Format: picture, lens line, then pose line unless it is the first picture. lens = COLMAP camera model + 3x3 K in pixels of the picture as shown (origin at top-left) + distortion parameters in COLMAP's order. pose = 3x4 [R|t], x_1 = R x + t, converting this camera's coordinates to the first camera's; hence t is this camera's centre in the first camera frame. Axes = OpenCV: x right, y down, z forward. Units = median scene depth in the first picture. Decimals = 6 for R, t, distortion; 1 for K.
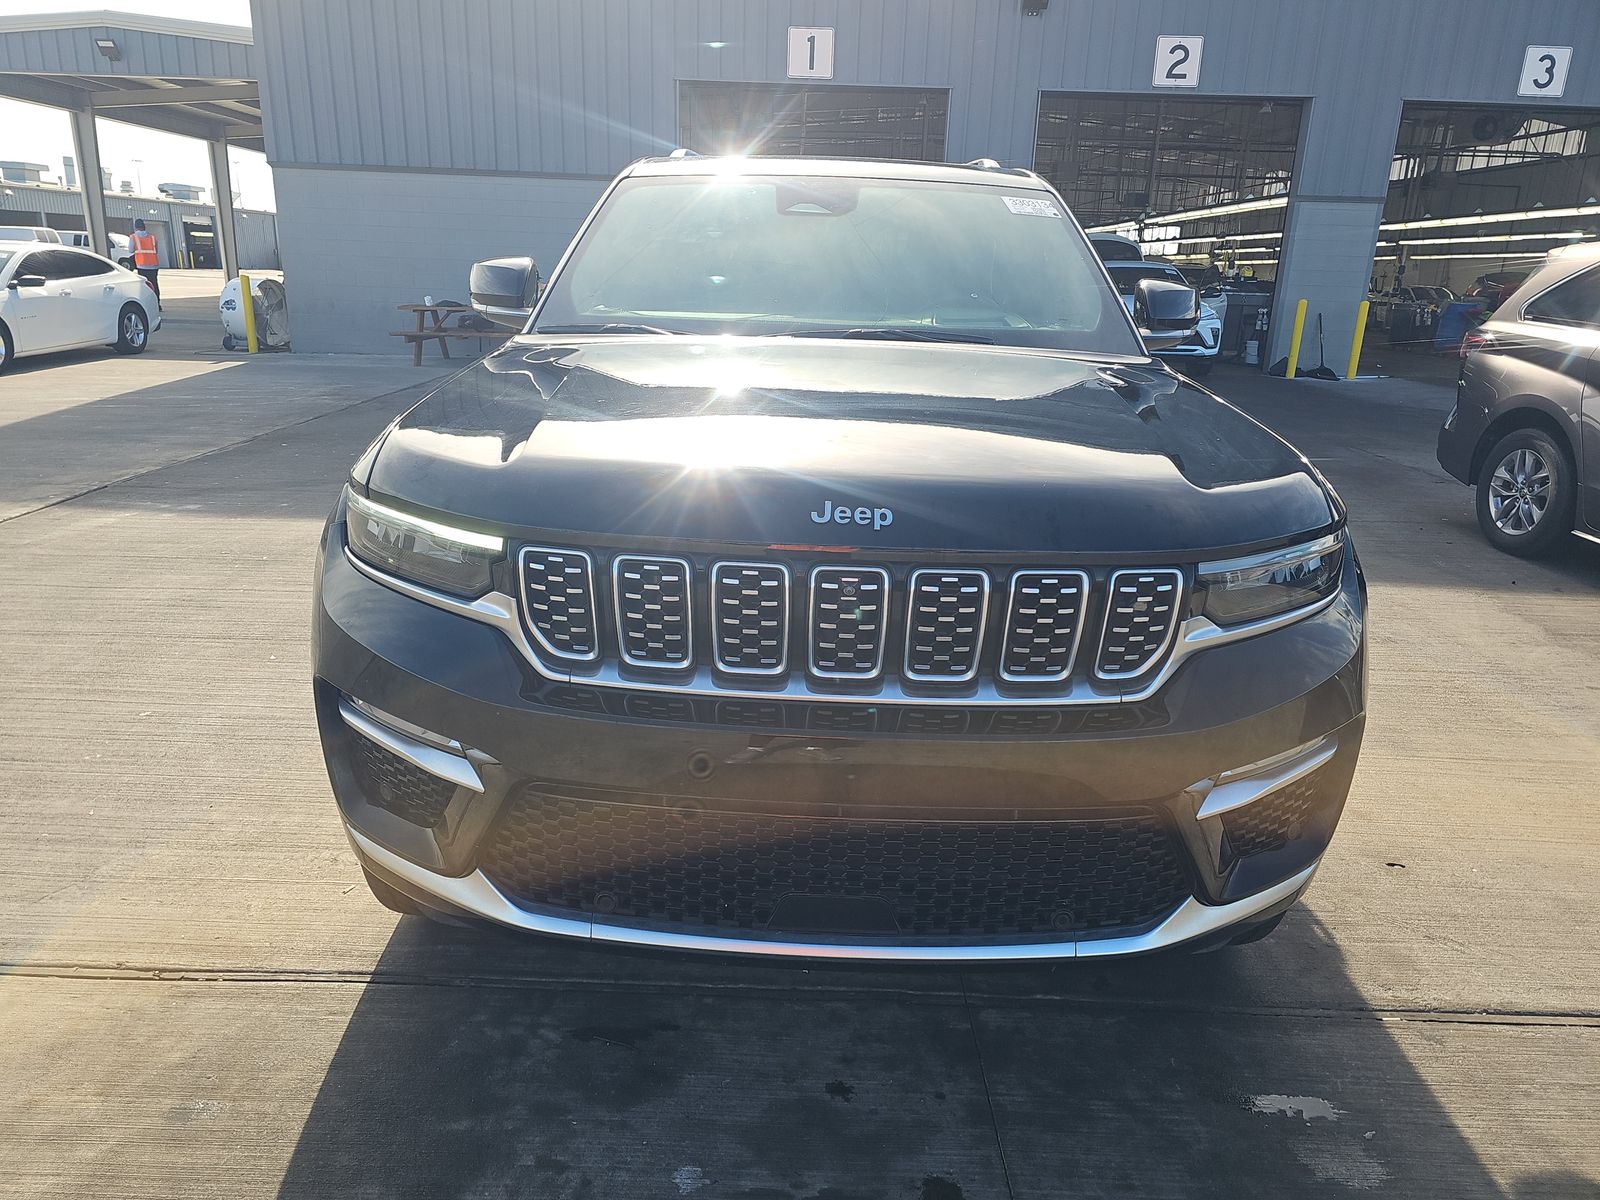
lens RADIAL K [[1087.1, 0, 800.0], [0, 1087.1, 600.0], [0, 0, 1]] dist [-0.000631, -0.005881]
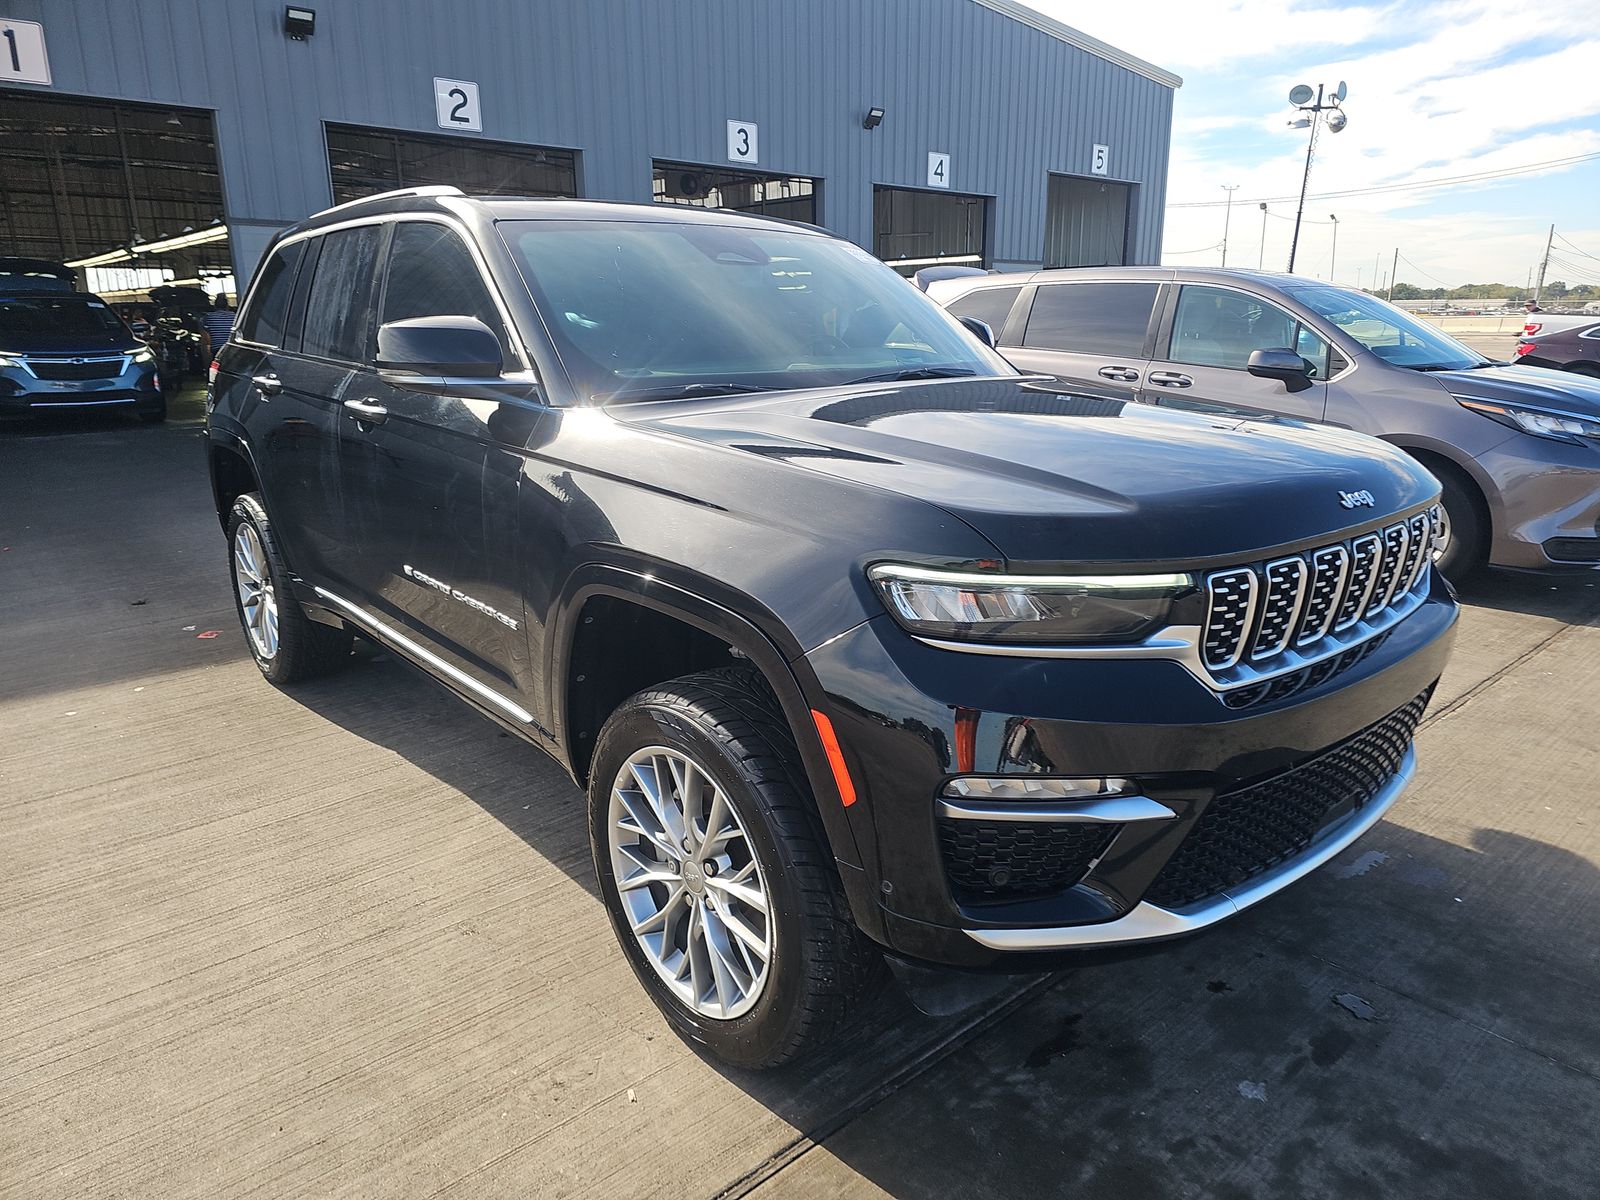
lens RADIAL K [[1049.3, 0, 803.2], [0, 1049.3, 599.4], [0, 0, 1]] dist [0.054321, -0.046119]
pose [[0.721298, -0.214240, 0.658658, -0.684497], [0.221775, 0.972331, 0.073402, -0.127475], [-0.656160, 0.093129, 0.748853, 0.222495]]
